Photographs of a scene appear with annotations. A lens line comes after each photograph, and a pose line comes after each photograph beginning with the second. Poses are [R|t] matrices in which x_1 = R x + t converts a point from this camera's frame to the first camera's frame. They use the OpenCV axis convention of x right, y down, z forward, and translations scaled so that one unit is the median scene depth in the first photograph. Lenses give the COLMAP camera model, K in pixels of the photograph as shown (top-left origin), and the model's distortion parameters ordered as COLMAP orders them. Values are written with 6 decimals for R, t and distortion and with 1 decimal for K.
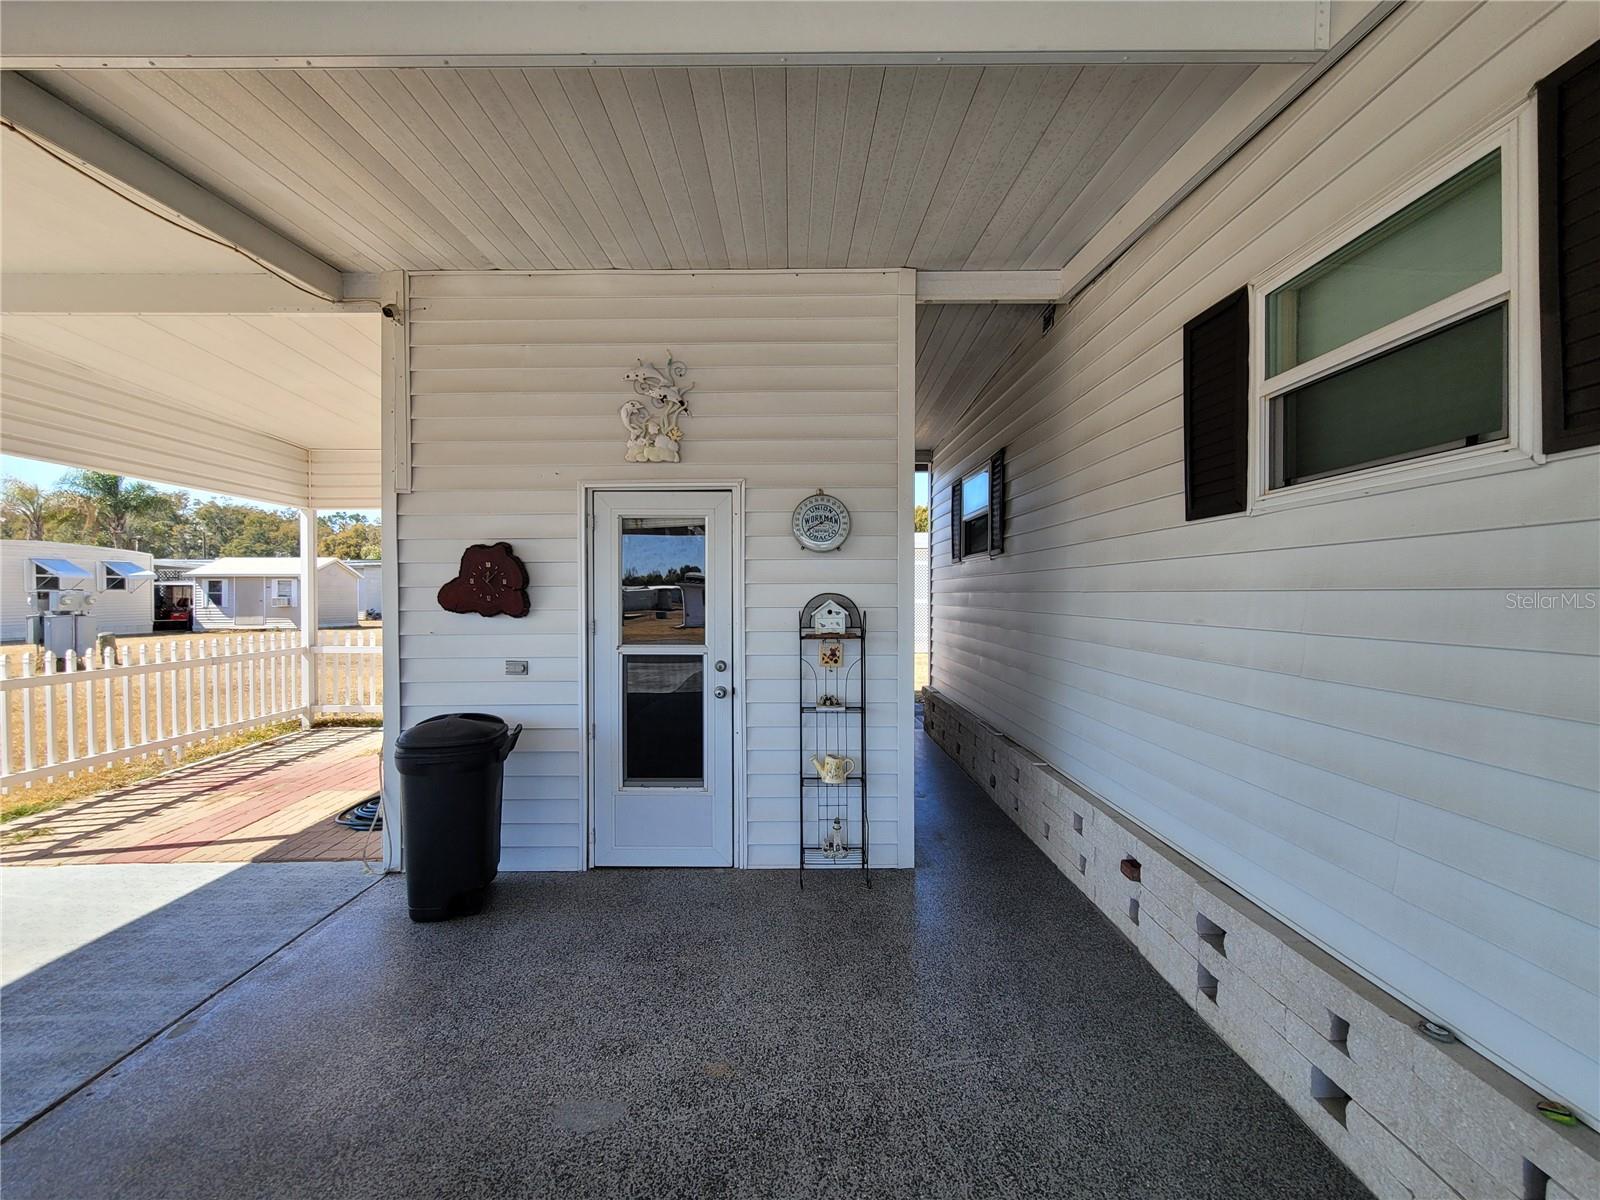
lens RADIAL K [[651.3, 0, 797.7], [0, 651.3, 600.3], [0, 0, 1]] dist [-0.000536, -0.000617]
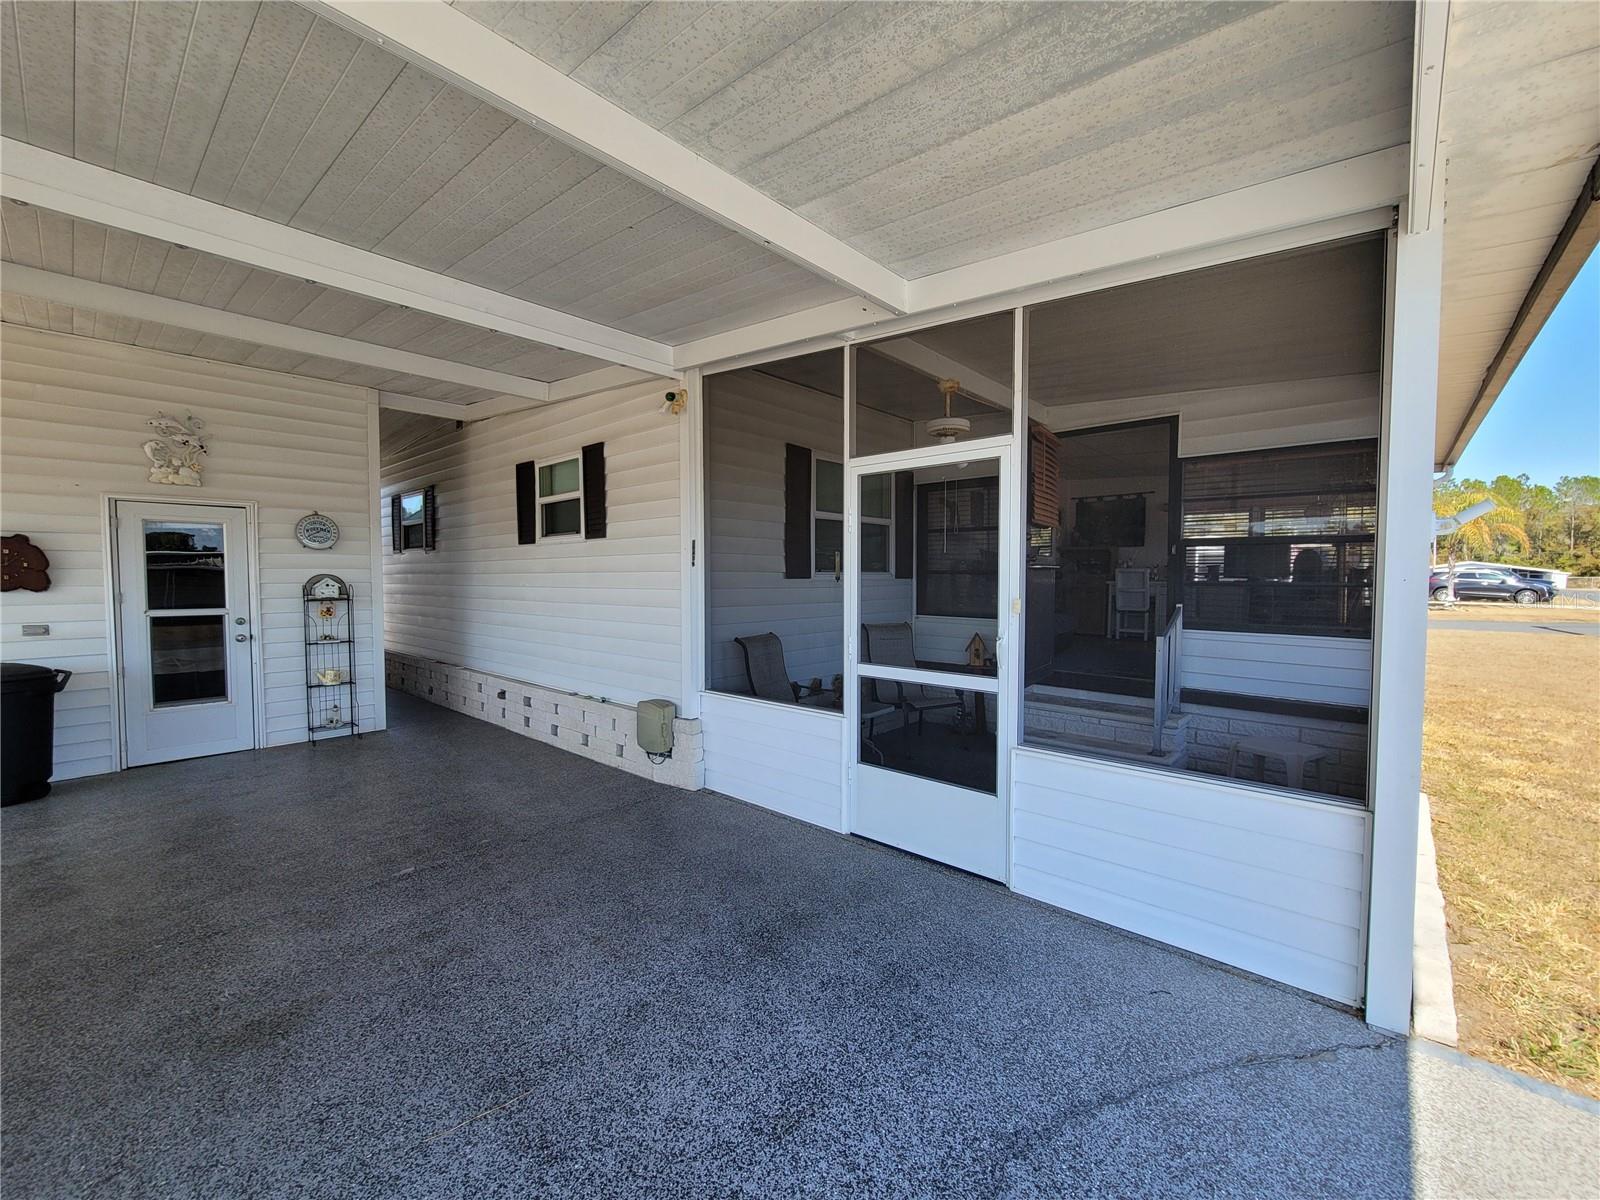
lens RADIAL K [[651.3, 0, 797.7], [0, 651.3, 600.3], [0, 0, 1]] dist [-0.000536, -0.000617]
pose [[0.677445, -0.026834, 0.735083, -0.358263], [0.008874, 0.999560, 0.028310, 0.019757], [-0.735519, -0.012655, 0.677385, -1.027135]]
